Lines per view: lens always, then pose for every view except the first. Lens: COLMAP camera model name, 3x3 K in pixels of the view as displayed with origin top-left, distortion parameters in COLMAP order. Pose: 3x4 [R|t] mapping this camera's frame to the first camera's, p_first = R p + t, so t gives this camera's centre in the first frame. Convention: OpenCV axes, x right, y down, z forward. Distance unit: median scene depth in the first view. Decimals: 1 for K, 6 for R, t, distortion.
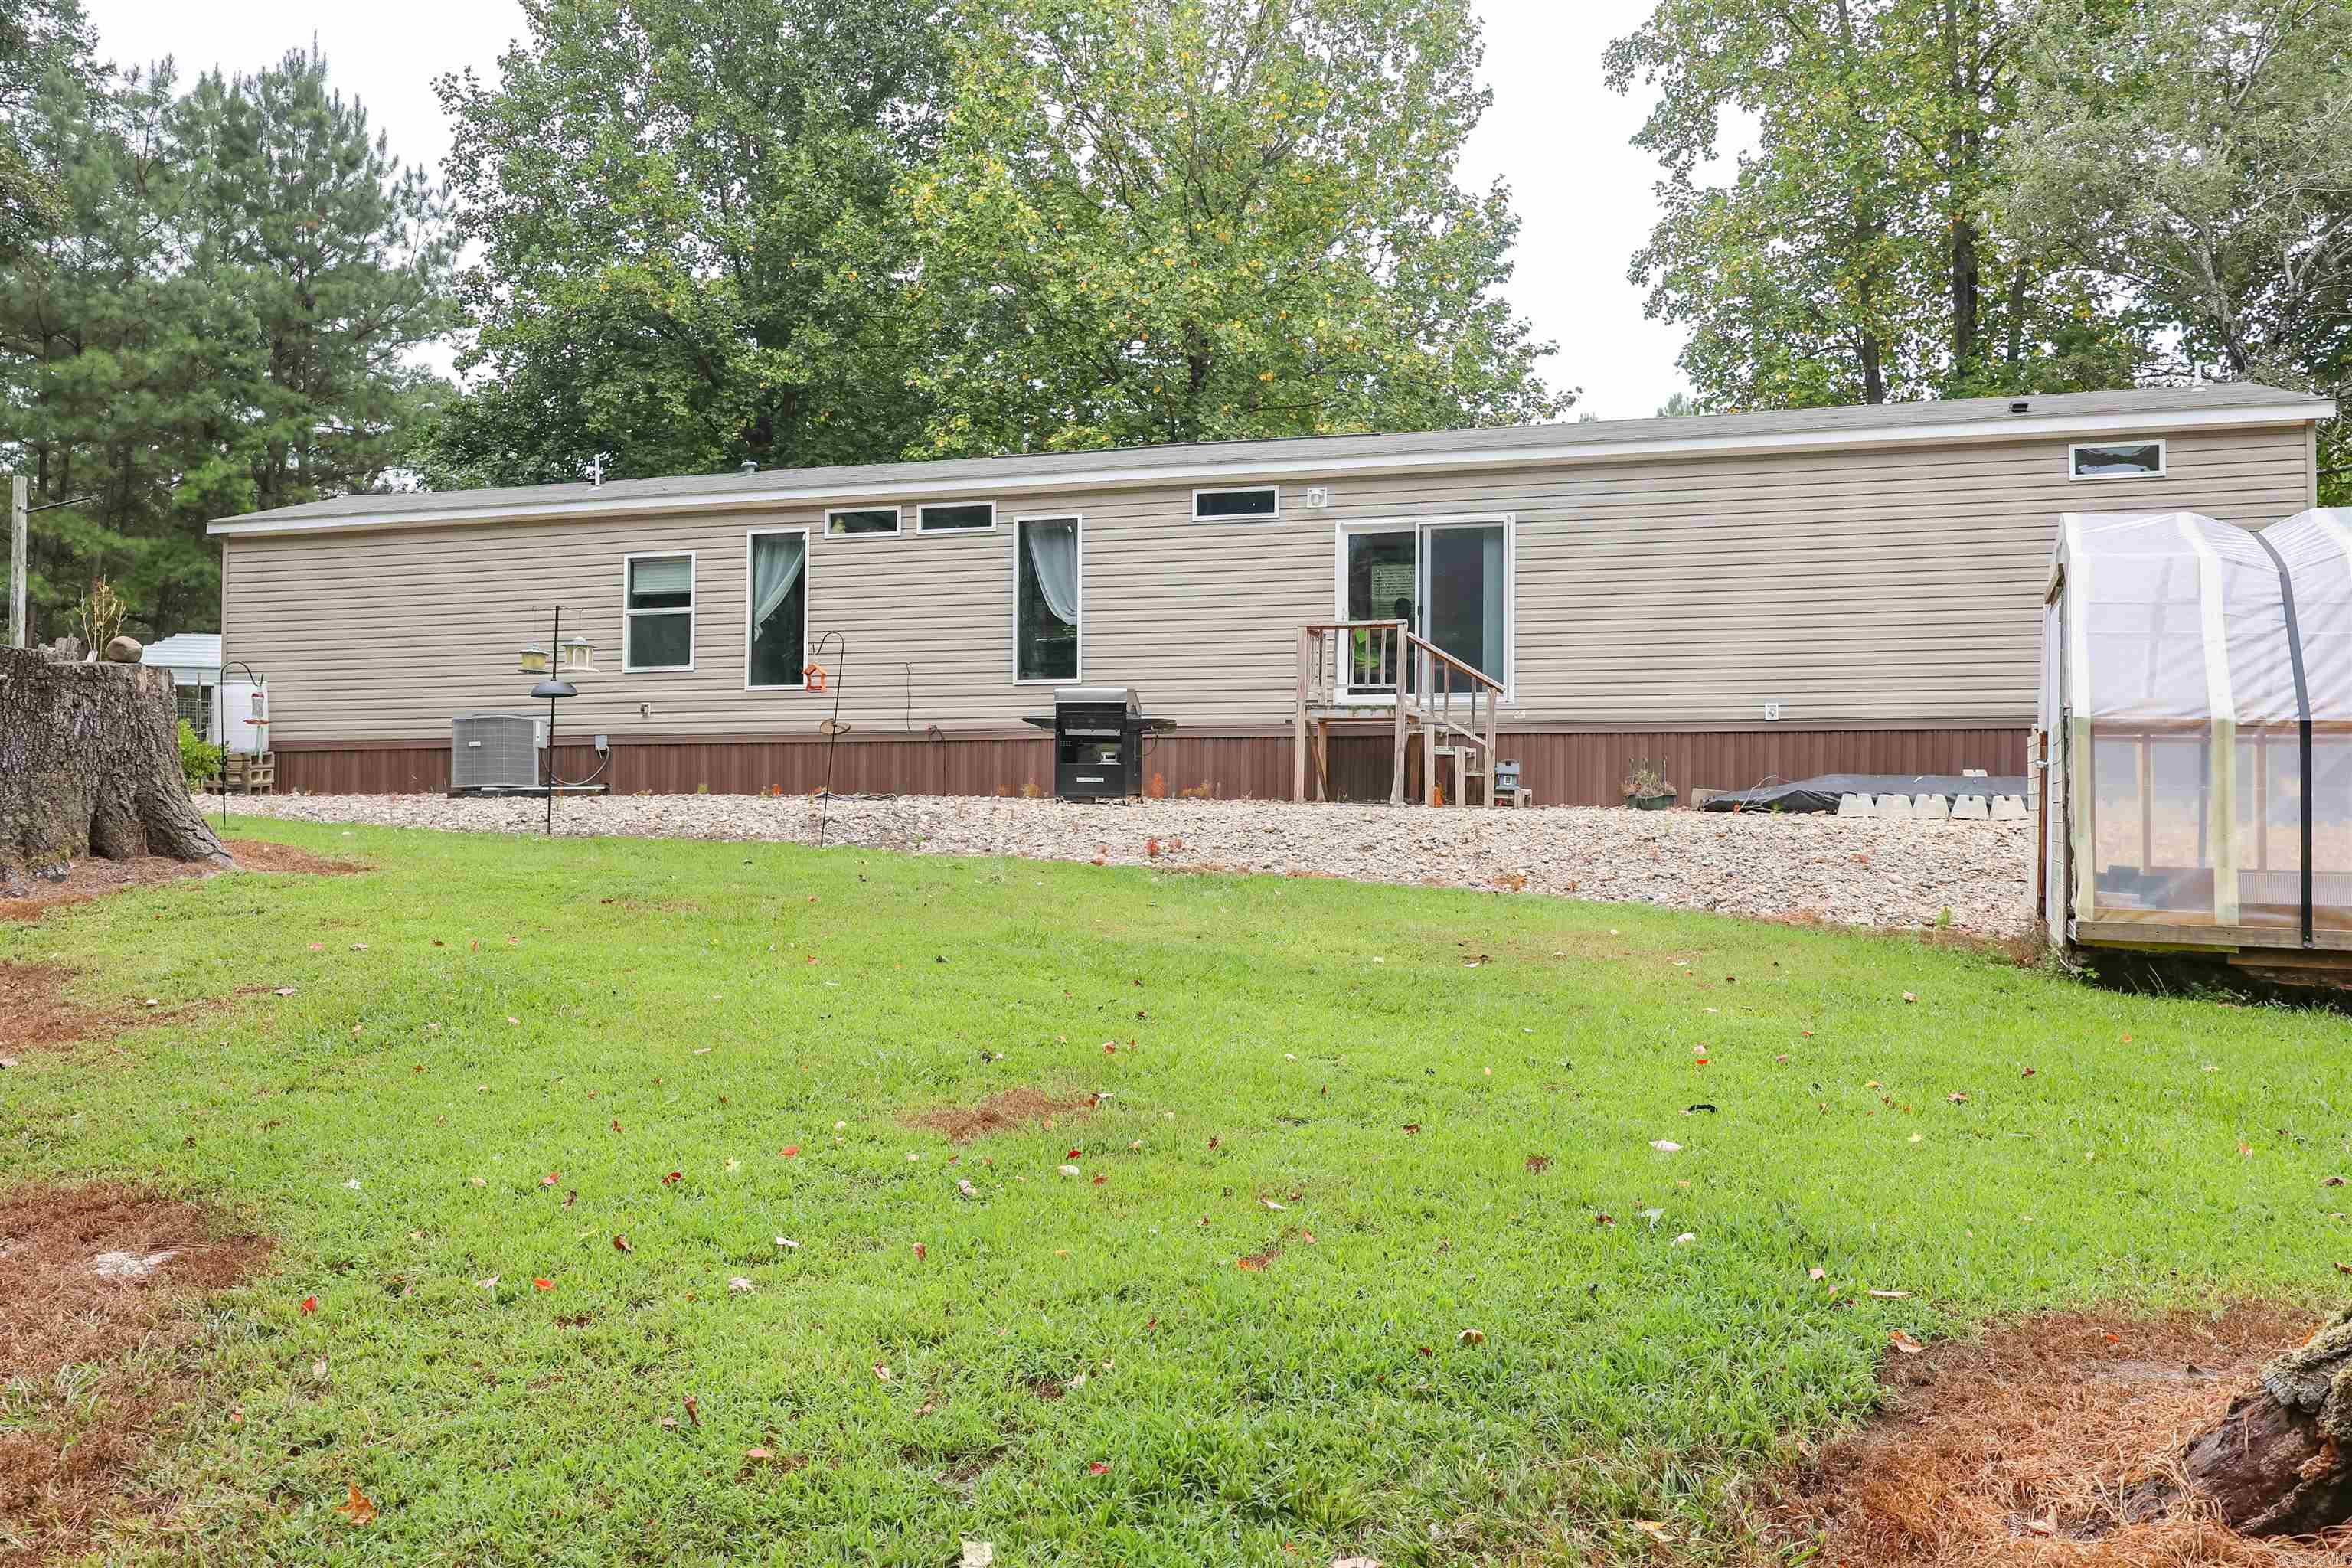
lens RADIAL K [[1648.3, 0, 1176.0], [0, 1648.3, 784.0], [0, 0, 1]] dist [-0.005074, 0.012530]
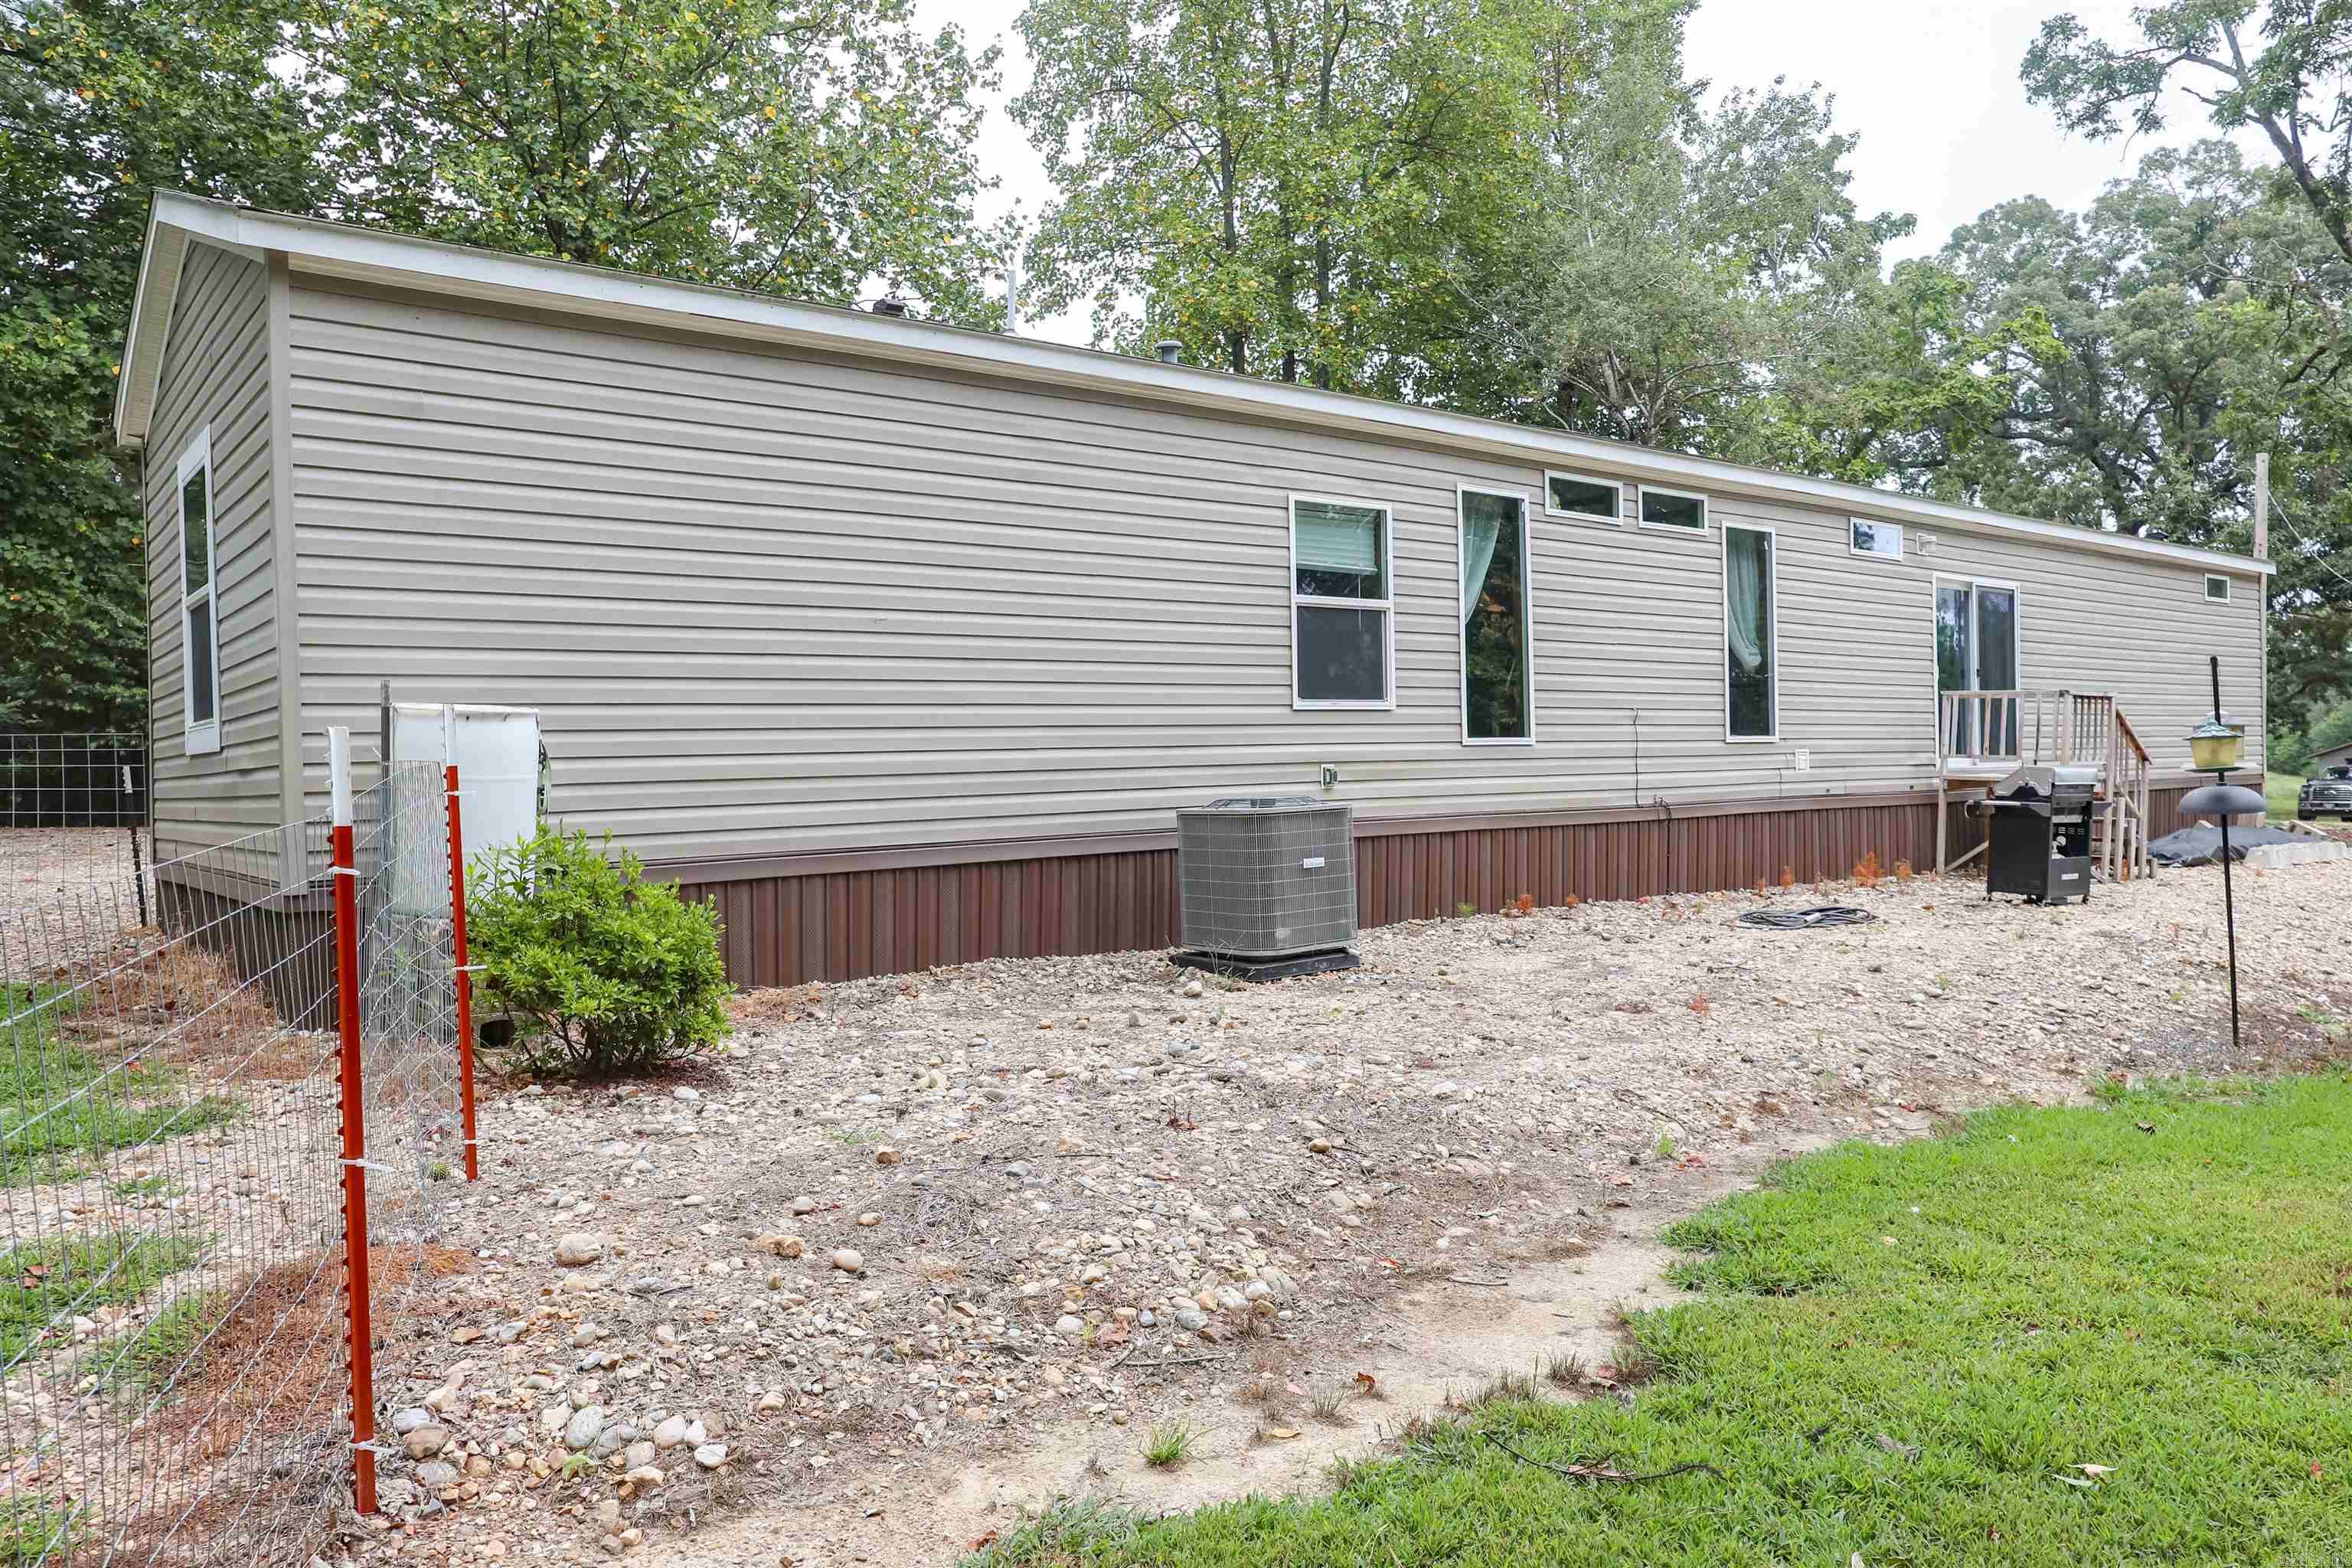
lens RADIAL K [[1648.3, 0, 1176.0], [0, 1648.3, 784.0], [0, 0, 1]] dist [-0.005074, 0.012530]
pose [[0.569217, -0.028340, 0.821699, -0.833683], [-0.008702, 0.999142, 0.040488, -0.066800], [-0.822142, -0.030197, 0.568482, 0.742201]]
